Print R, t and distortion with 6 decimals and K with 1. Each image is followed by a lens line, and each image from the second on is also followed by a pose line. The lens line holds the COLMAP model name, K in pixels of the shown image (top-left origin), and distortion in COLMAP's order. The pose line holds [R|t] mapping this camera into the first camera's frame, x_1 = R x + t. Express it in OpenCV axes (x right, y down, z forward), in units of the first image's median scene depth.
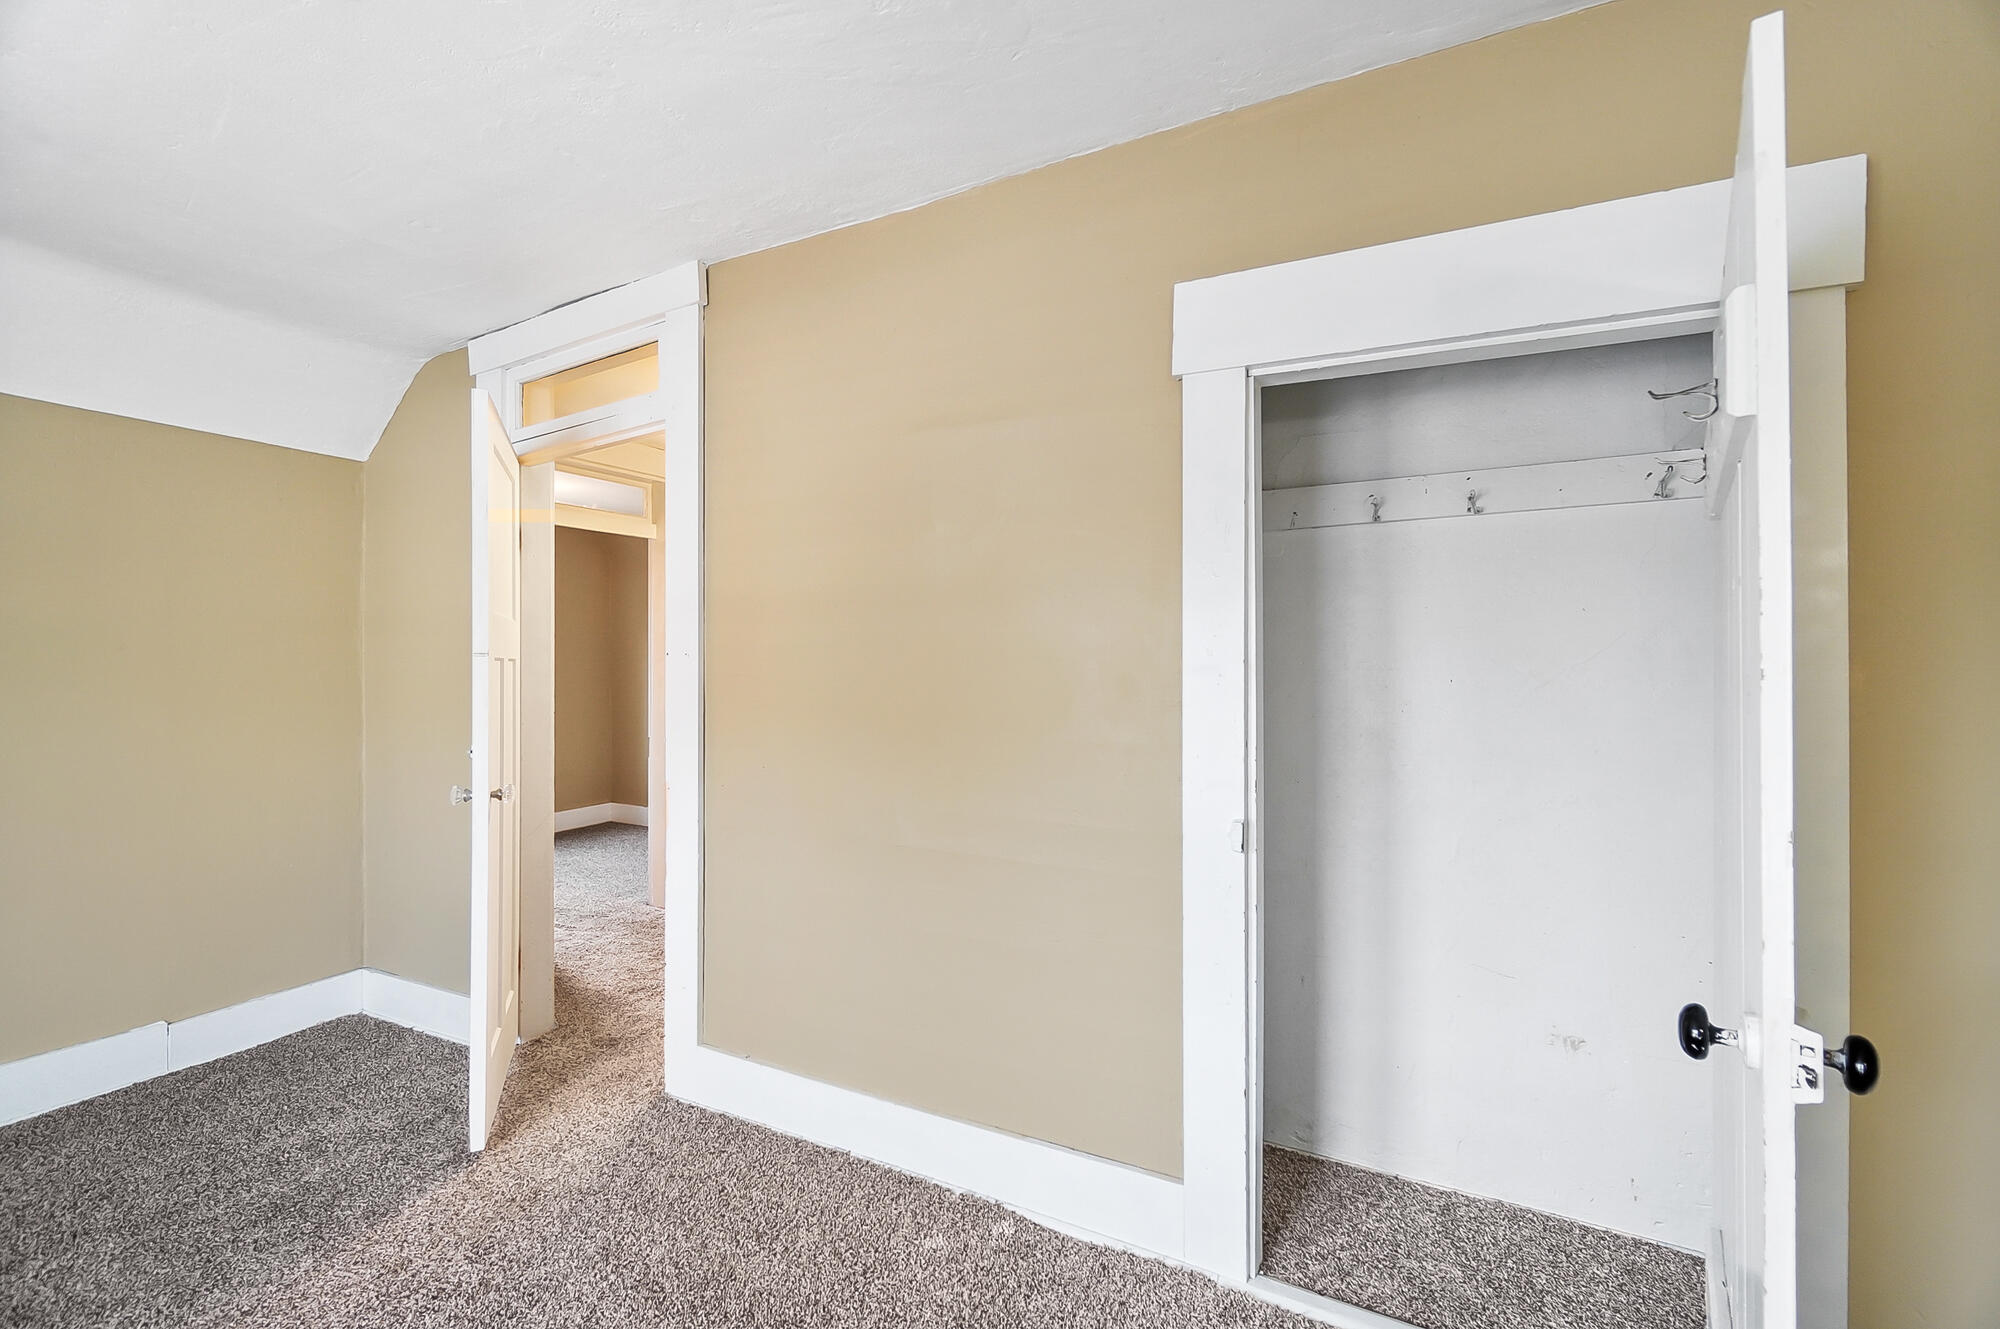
lens RADIAL K [[870.5, 0, 992.4], [0, 870.5, 666.0], [0, 0, 1]] dist [-0.001901, -0.000489]
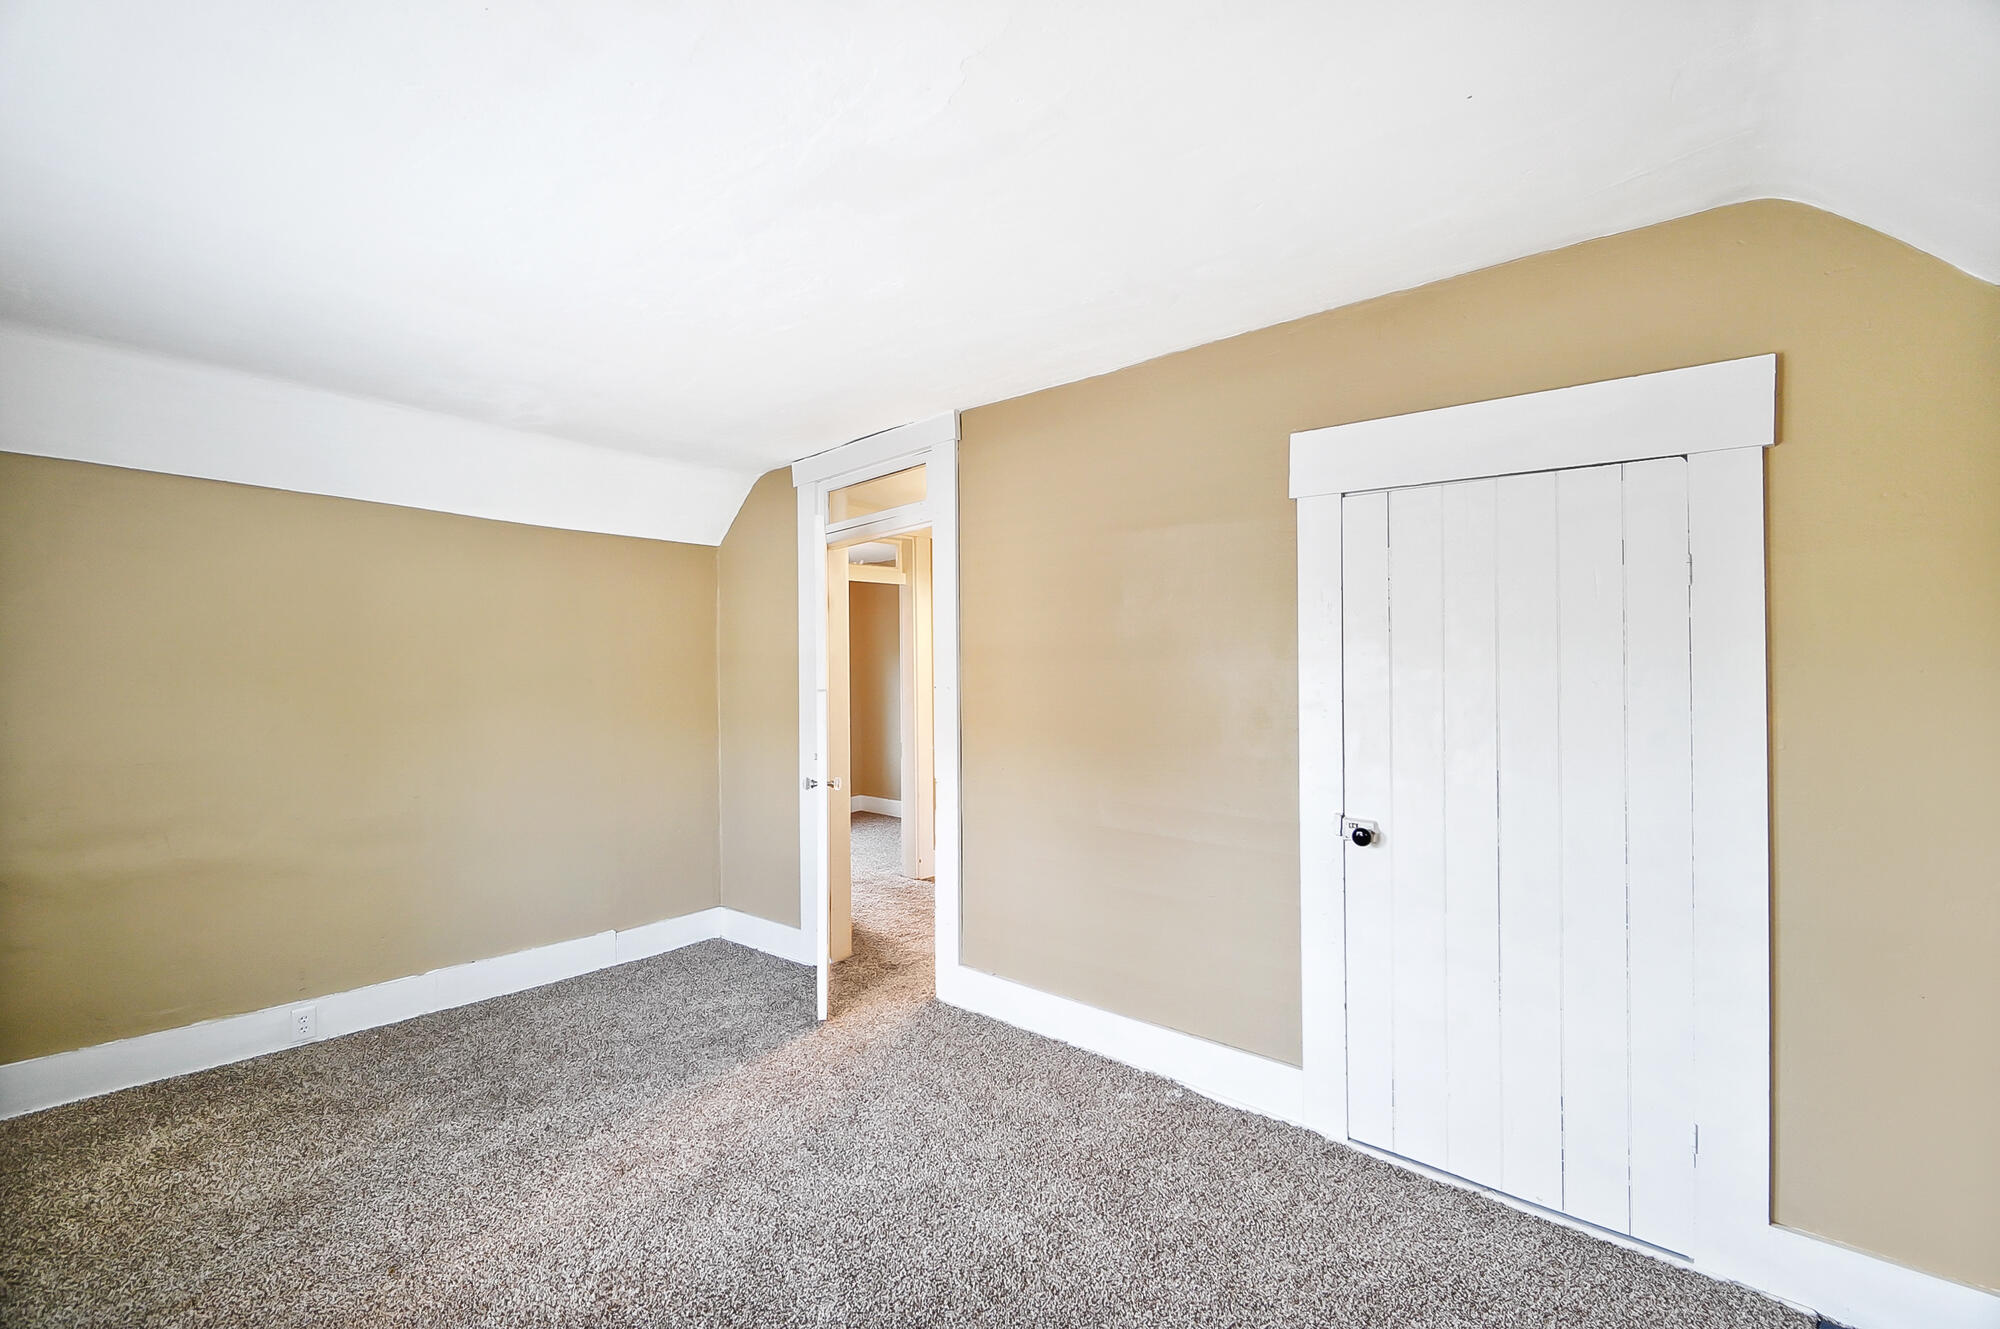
lens RADIAL K [[870.5, 0, 992.4], [0, 870.5, 666.0], [0, 0, 1]] dist [-0.001901, -0.000489]
pose [[0.973062, -0.008551, -0.230386, 0.045232], [0.007900, 0.999962, -0.003751, -0.045298], [0.230410, 0.001830, 0.973092, -0.372724]]
